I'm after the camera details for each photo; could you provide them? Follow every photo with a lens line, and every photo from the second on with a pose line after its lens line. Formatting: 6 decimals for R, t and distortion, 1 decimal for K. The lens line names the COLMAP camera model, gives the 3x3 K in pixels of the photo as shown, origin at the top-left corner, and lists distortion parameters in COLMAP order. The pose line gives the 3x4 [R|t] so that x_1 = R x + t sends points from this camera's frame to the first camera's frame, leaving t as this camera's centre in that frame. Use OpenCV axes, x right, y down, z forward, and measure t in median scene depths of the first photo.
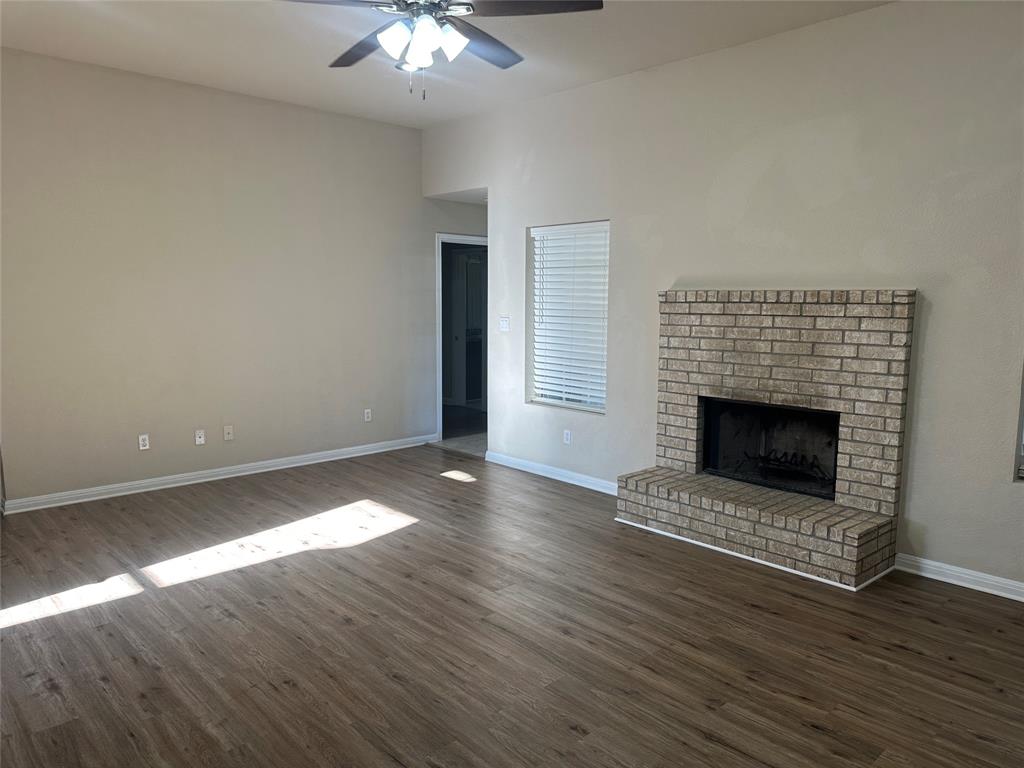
lens RADIAL K [[711.8, 0, 515.6], [0, 711.8, 387.6], [0, 0, 1]] dist [0.061246, -0.061486]
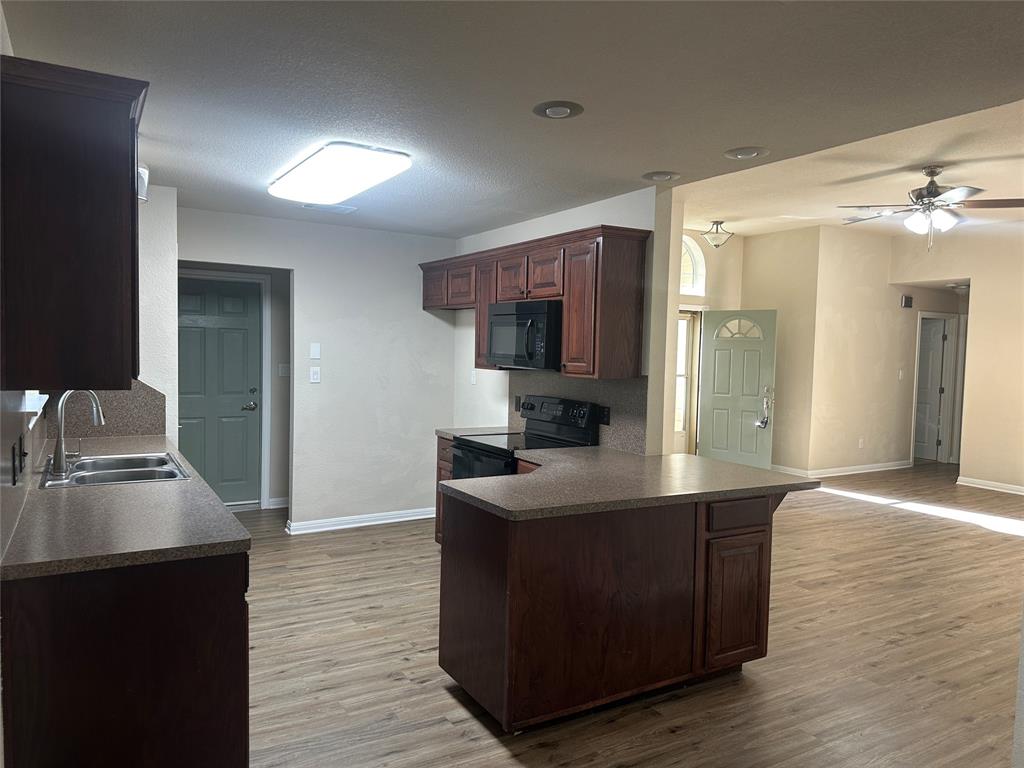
lens RADIAL K [[711.8, 0, 515.6], [0, 711.8, 387.6], [0, 0, 1]] dist [0.061246, -0.061486]
pose [[-0.210359, 0.043966, -0.976635, 1.419123], [-0.149978, 0.985711, 0.076679, -0.033073], [0.966052, 0.162604, -0.200759, 0.306259]]
